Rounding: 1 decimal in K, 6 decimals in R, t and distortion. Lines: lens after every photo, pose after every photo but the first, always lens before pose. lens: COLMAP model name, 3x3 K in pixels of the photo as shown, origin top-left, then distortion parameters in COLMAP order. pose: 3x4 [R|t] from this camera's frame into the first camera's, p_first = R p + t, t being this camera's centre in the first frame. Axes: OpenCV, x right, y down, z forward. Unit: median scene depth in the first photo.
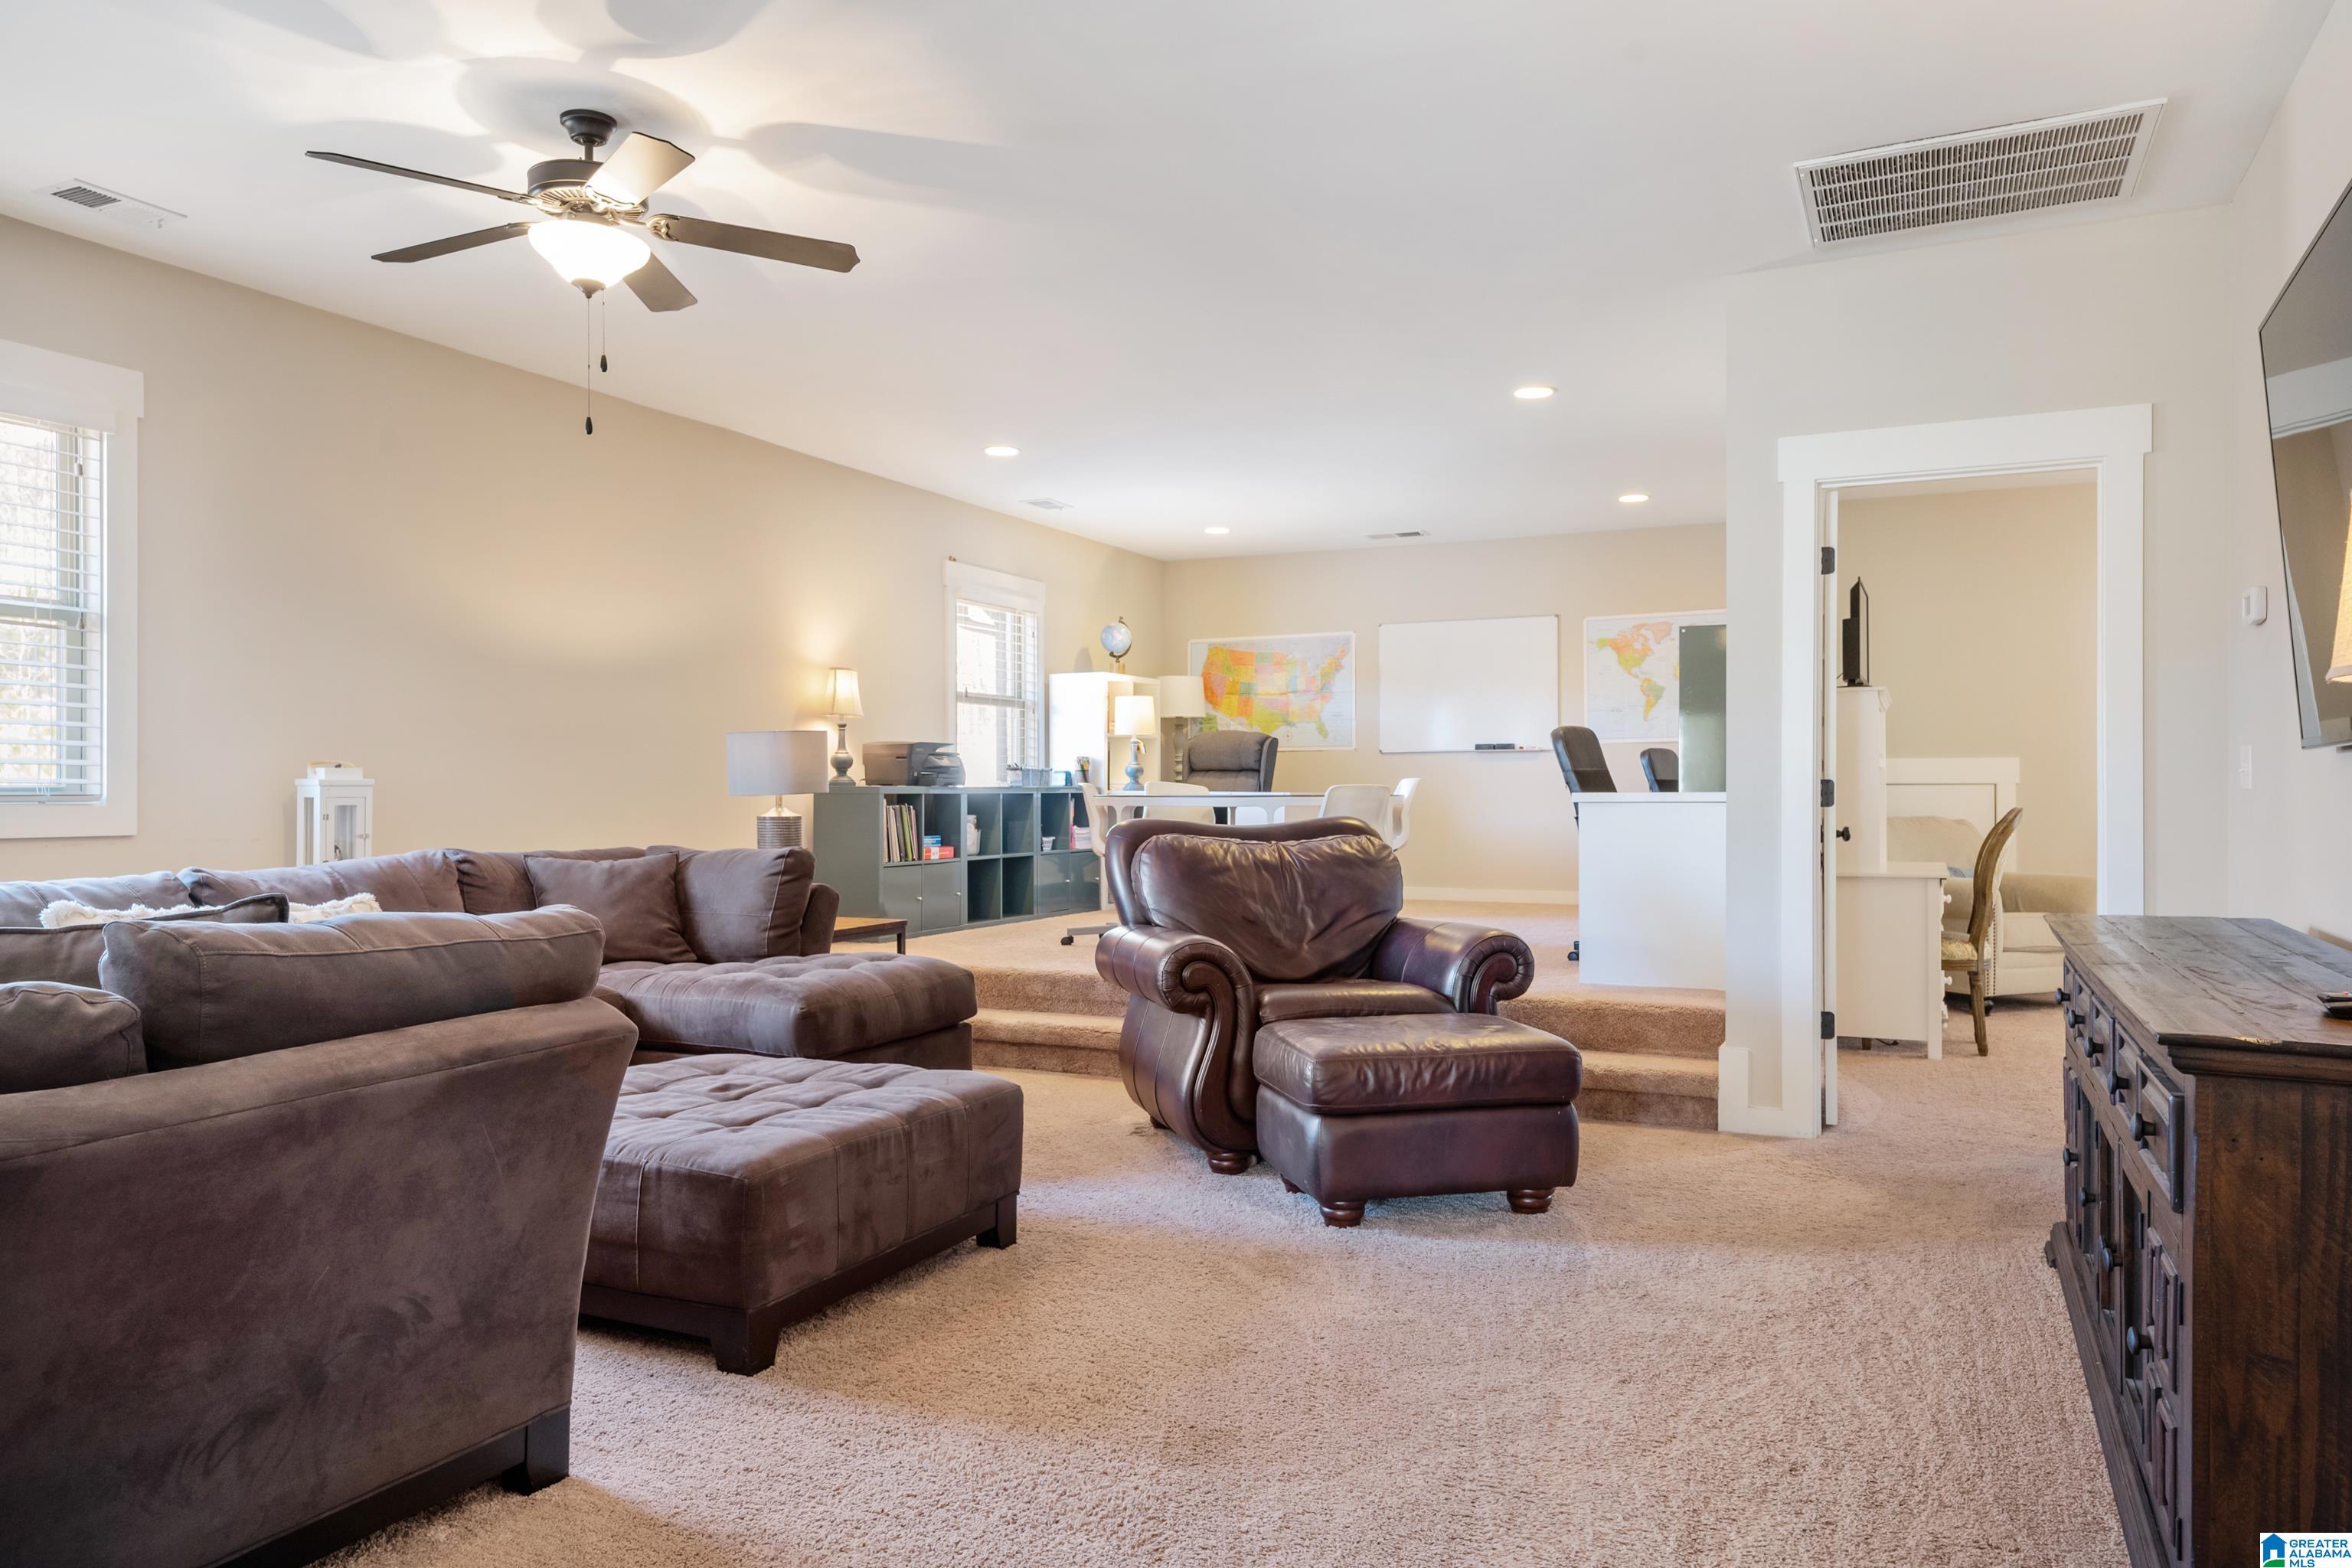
lens RADIAL K [[1570.1, 0, 1179.6], [0, 1570.1, 791.4], [0, 0, 1]] dist [0.008450, 0.001626]
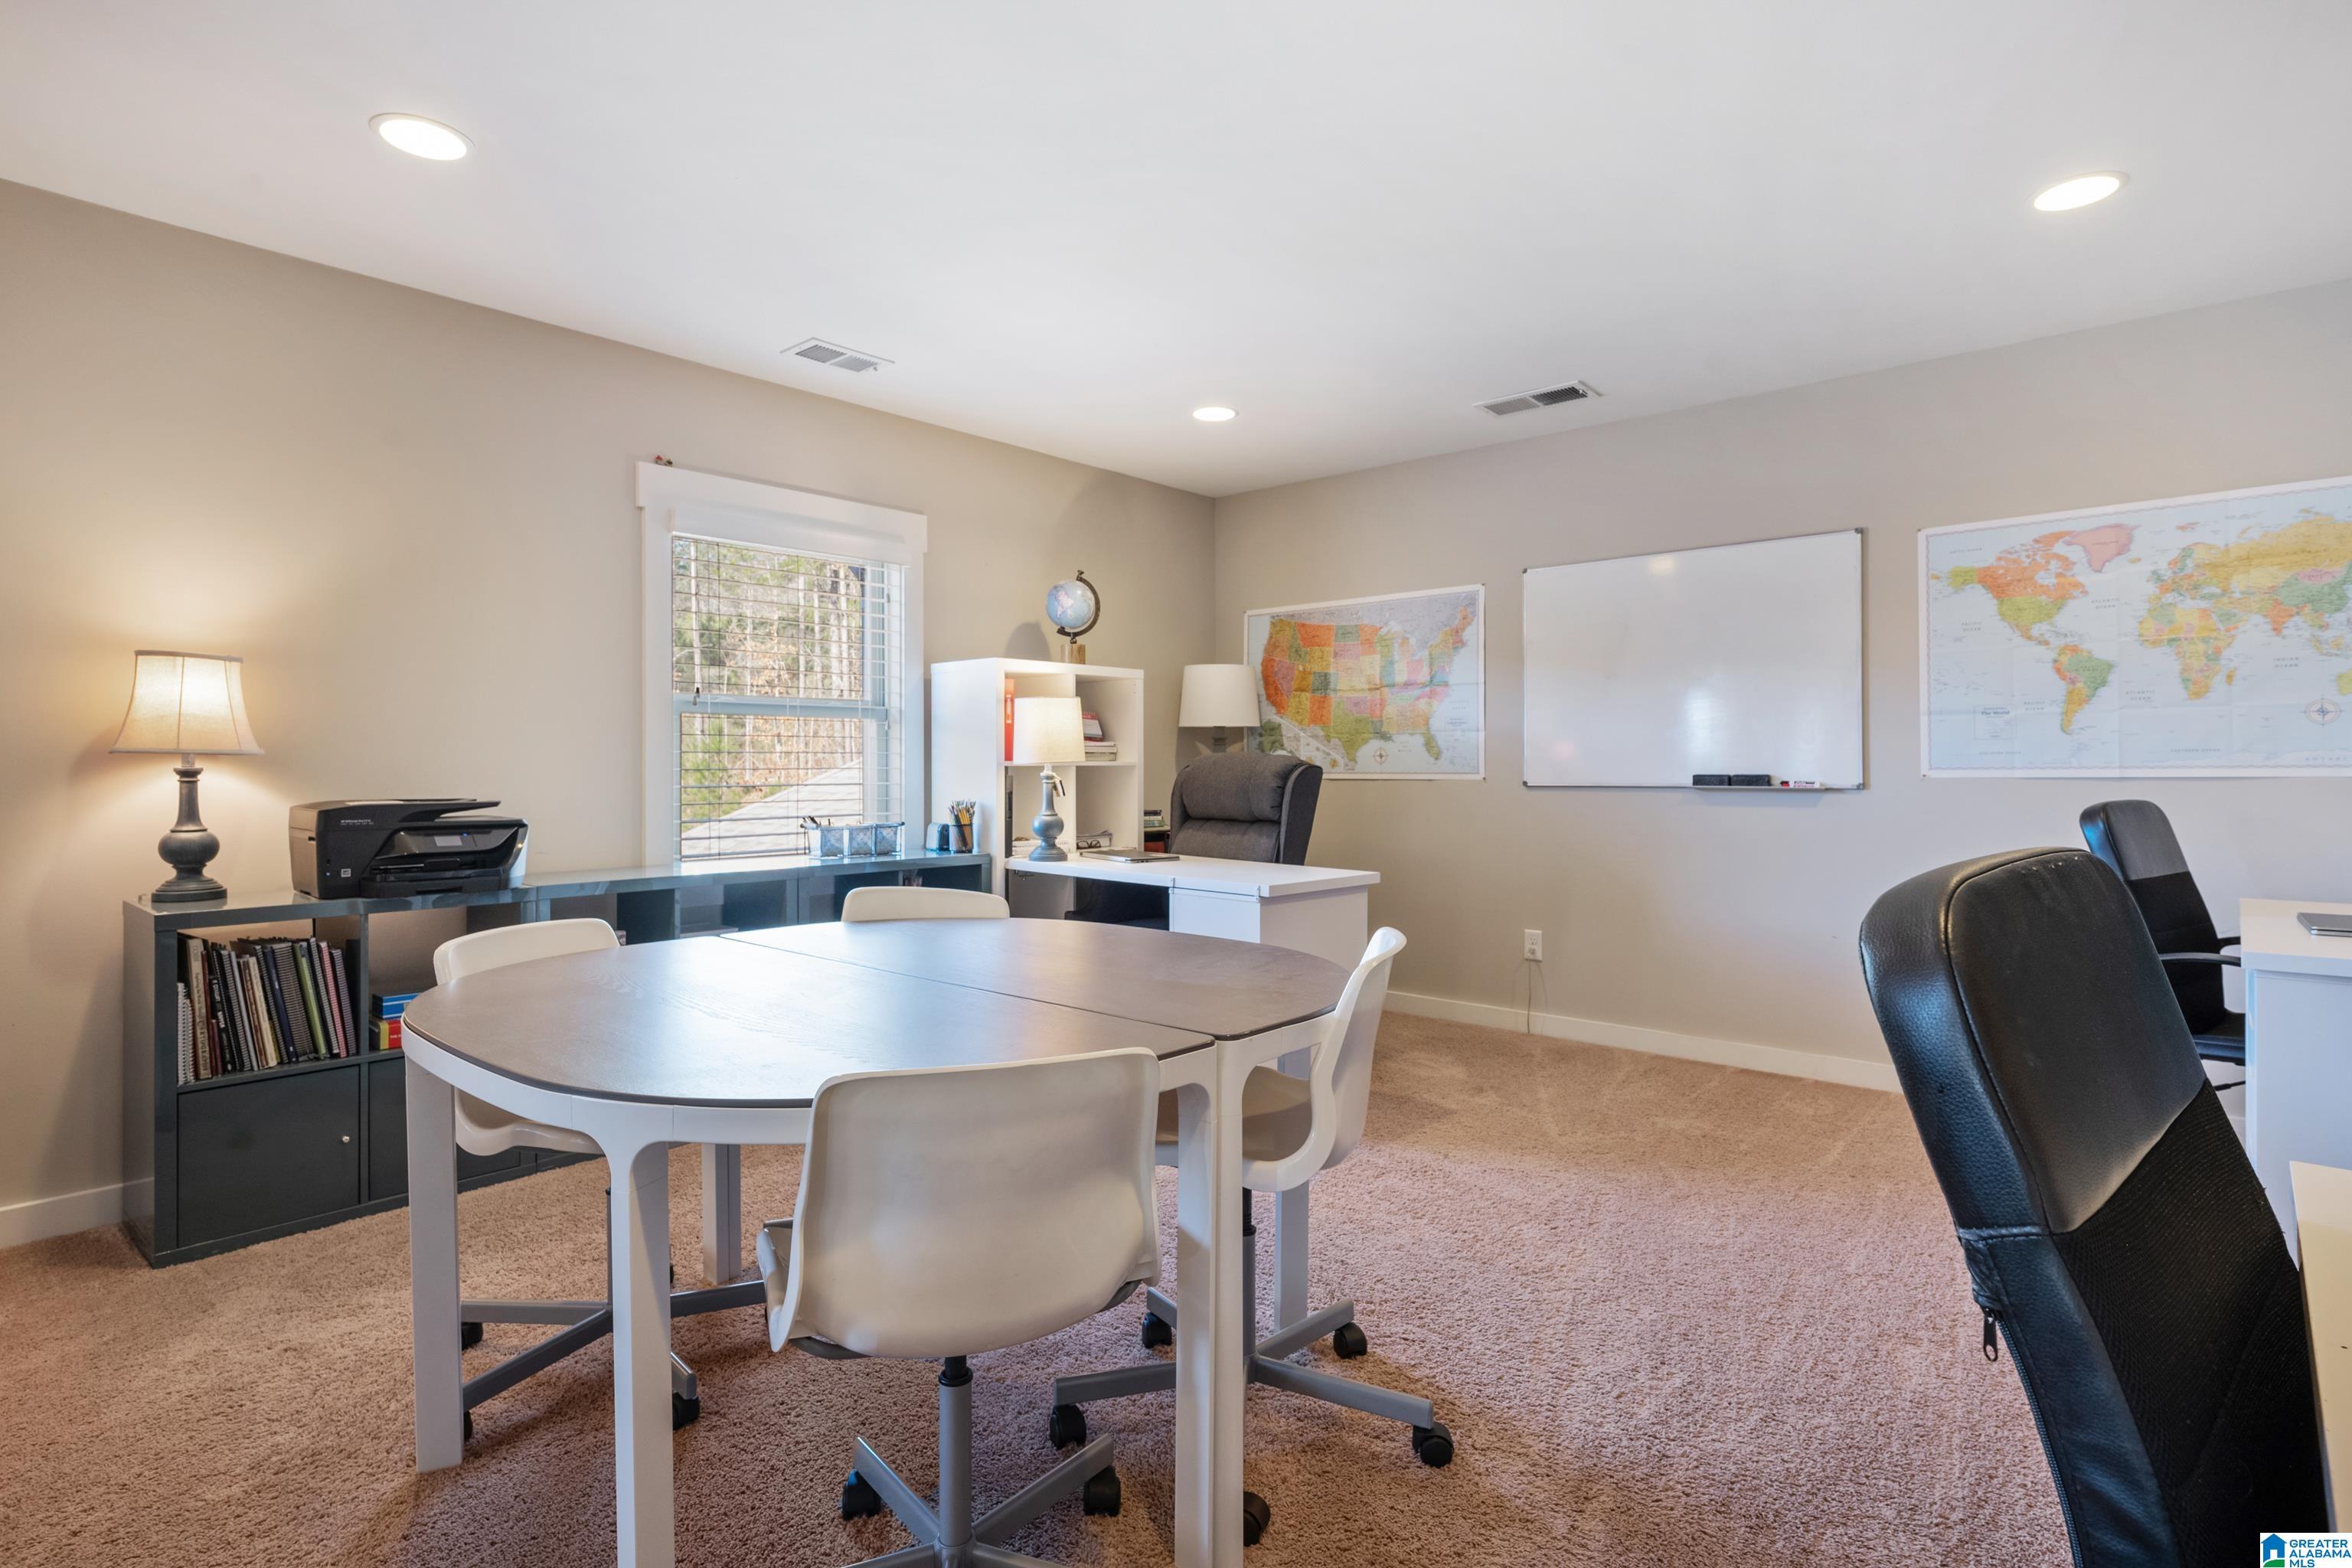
lens RADIAL K [[1219.3, 0, 1159.7], [0, 1219.3, 770.6], [0, 0, 1]] dist [0.001594, 0.000923]
pose [[0.960922, 0.001464, -0.276817, 0.131957], [-0.000861, 0.999997, 0.002300, -0.033685], [0.276819, -0.001972, 0.960920, 0.559234]]
